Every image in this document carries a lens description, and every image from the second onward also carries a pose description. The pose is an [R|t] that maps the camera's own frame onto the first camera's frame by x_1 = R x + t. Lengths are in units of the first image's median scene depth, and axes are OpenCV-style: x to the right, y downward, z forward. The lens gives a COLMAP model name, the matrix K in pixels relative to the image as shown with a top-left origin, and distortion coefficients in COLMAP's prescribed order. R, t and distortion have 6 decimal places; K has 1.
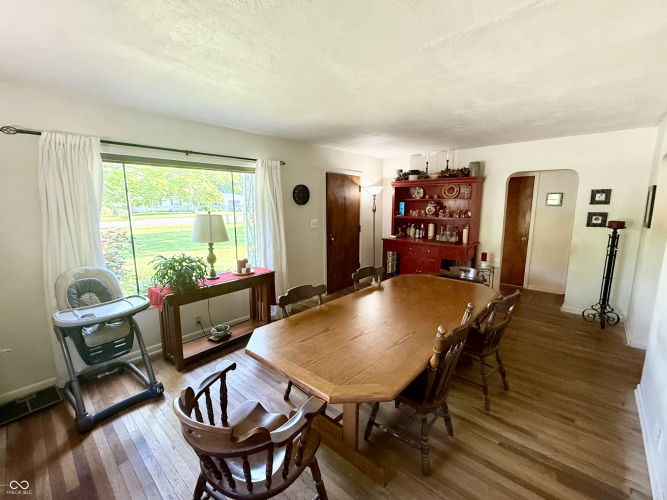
lens RADIAL K [[292.2, 0, 333.5], [0, 292.2, 250.0], [0, 0, 1]] dist [0.001240, 0.000274]
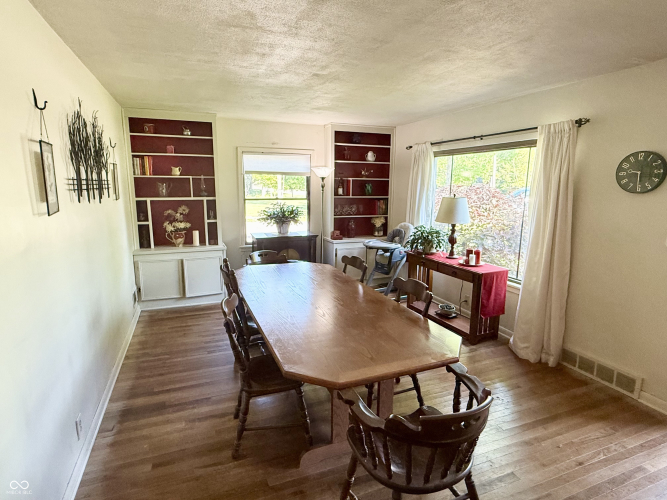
lens RADIAL K [[378.2, 0, 333.5], [0, 378.2, 250.0], [0, 0, 1]] dist [0.000249, -0.000356]
pose [[-0.428101, 0.156793, -0.890025, 1.108285], [-0.150722, 0.958655, 0.241380, -0.223096], [0.891074, 0.237481, -0.386769, 1.306168]]
